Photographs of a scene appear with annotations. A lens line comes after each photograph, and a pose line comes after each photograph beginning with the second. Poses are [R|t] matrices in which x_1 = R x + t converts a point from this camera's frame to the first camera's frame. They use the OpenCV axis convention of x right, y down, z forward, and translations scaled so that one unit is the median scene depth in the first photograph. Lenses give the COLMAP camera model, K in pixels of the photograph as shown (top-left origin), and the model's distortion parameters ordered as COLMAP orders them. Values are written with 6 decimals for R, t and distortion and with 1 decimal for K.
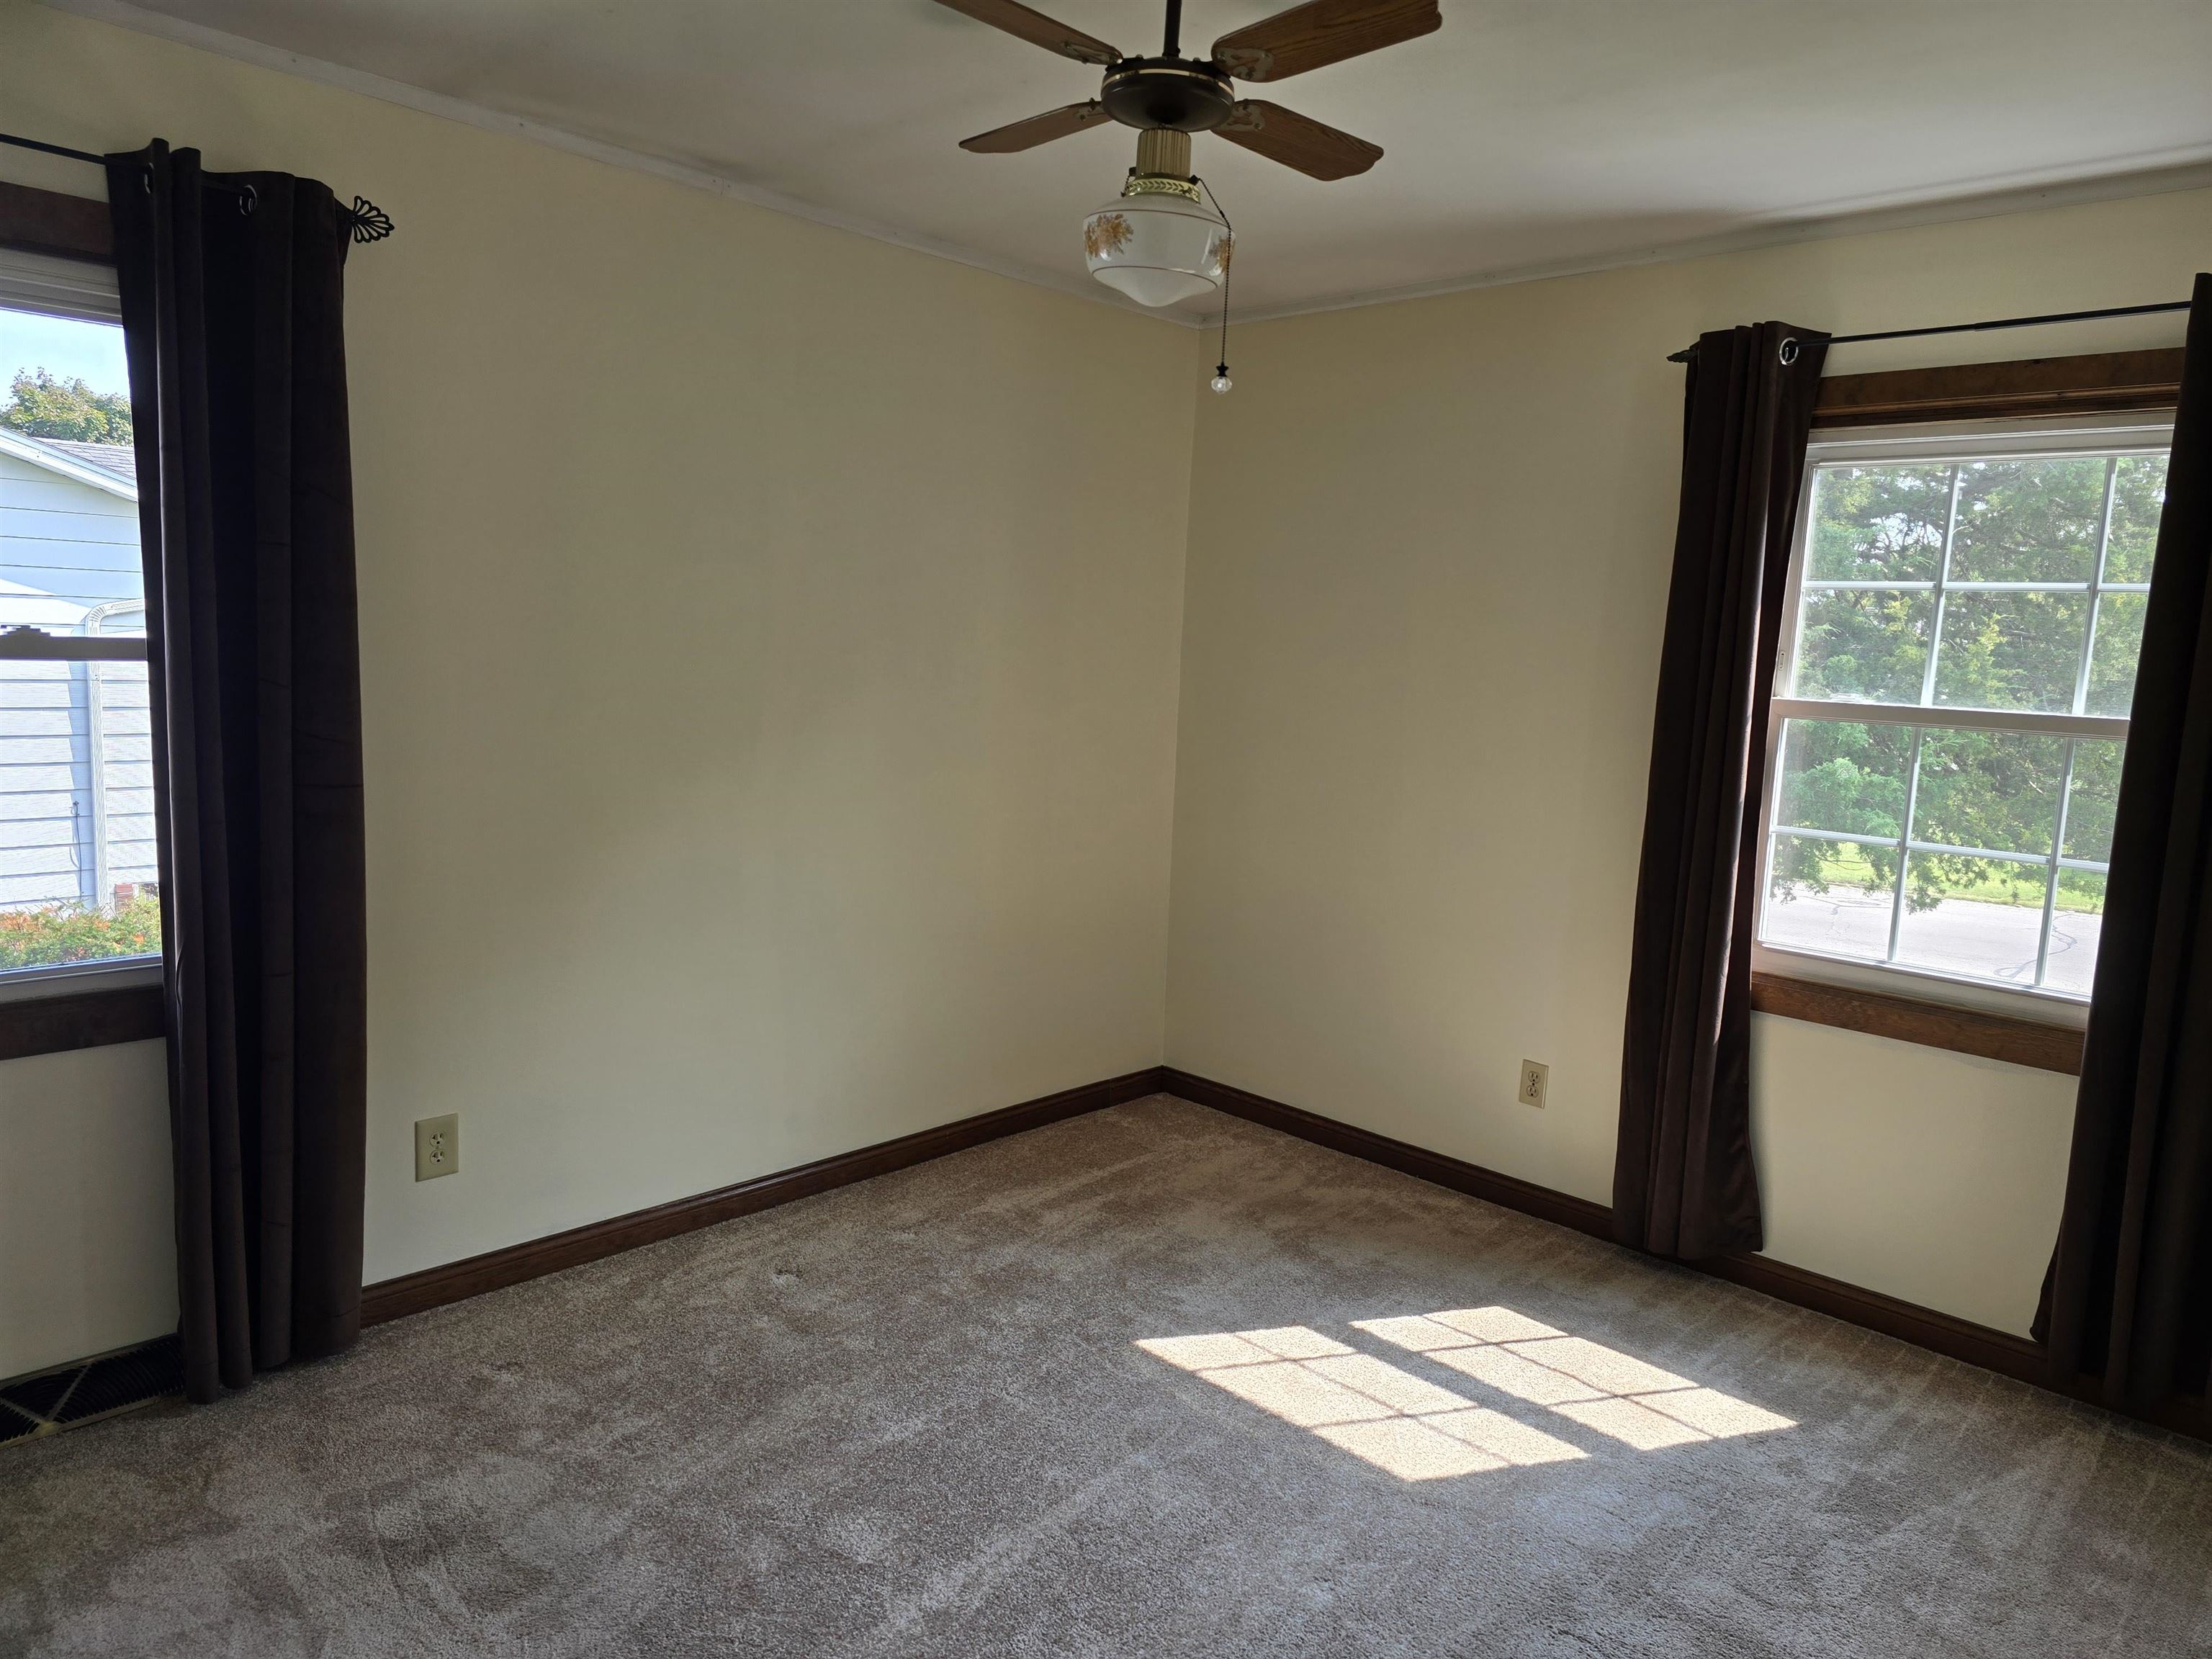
lens RADIAL K [[1498.0, 0, 1119.6], [0, 1498.0, 821.7], [0, 0, 1]] dist [0.067588, -0.036653]
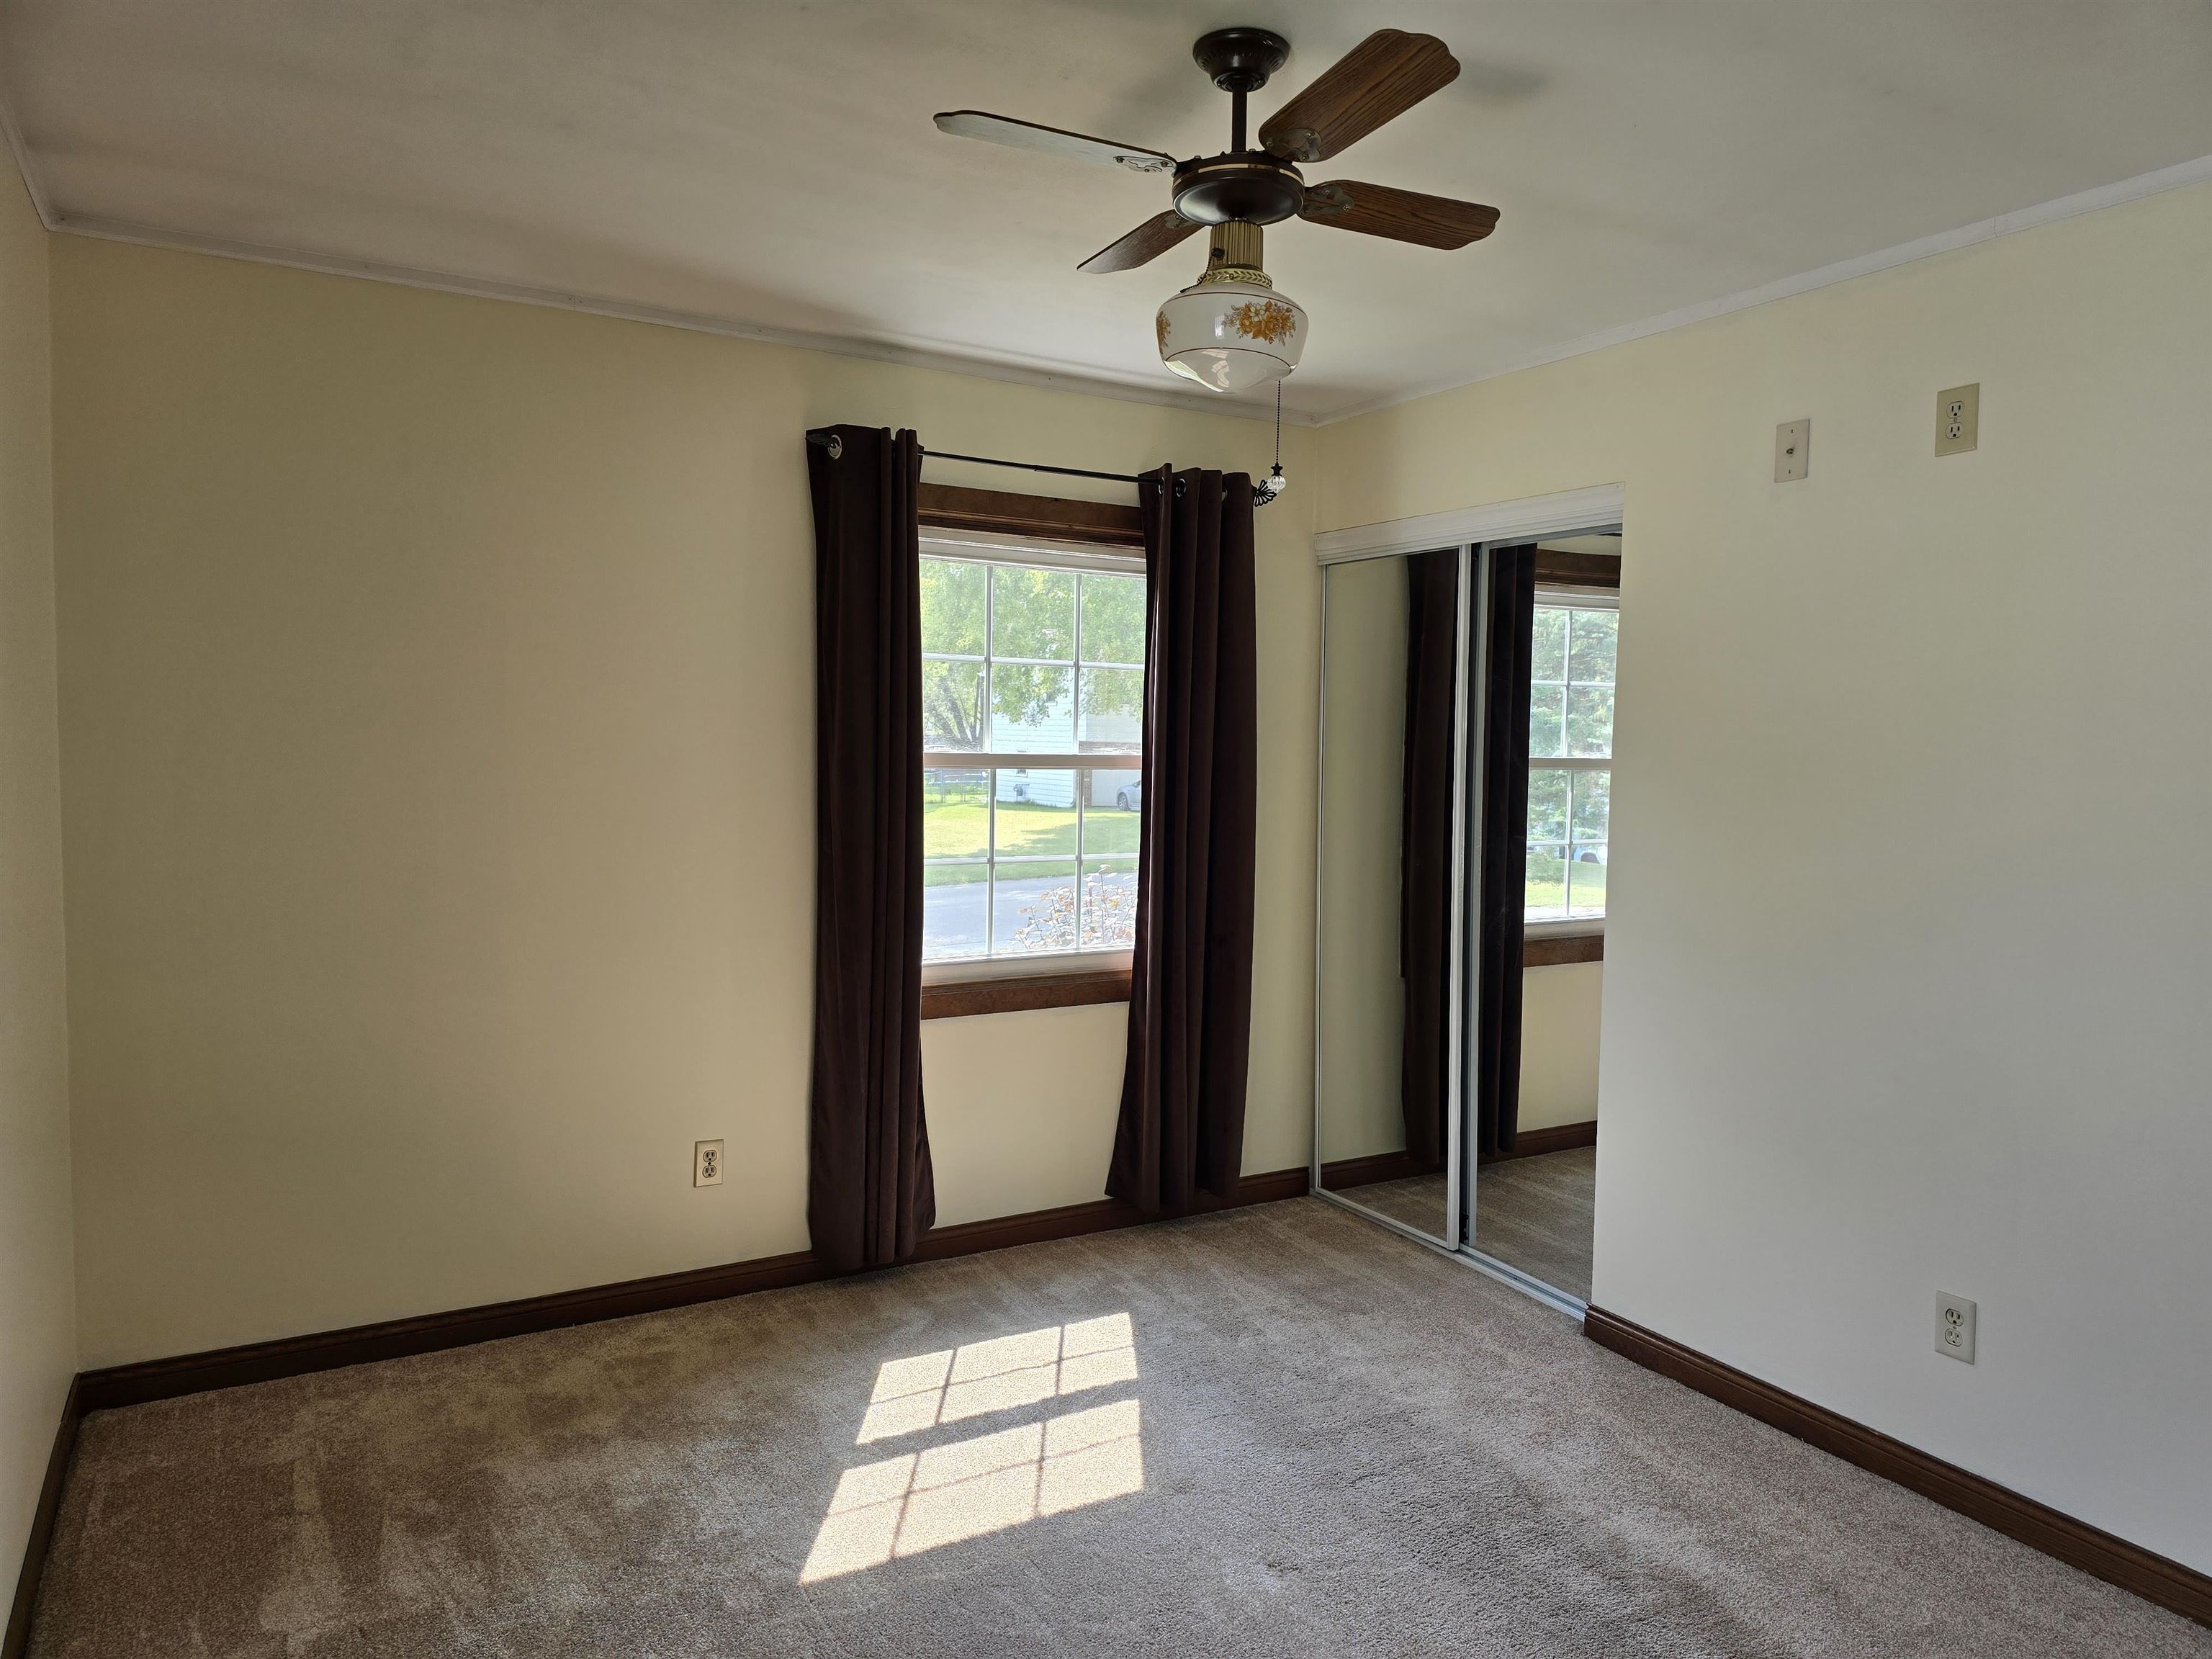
lens RADIAL K [[1498.0, 0, 1120.3], [0, 1498.0, 819.0], [0, 0, 1]] dist [0.067588, -0.036653]
pose [[0.278657, -0.096886, 0.955491, -0.655784], [0.114624, 0.991142, 0.067072, -0.092727], [-0.953526, 0.090832, 0.287294, 0.542855]]
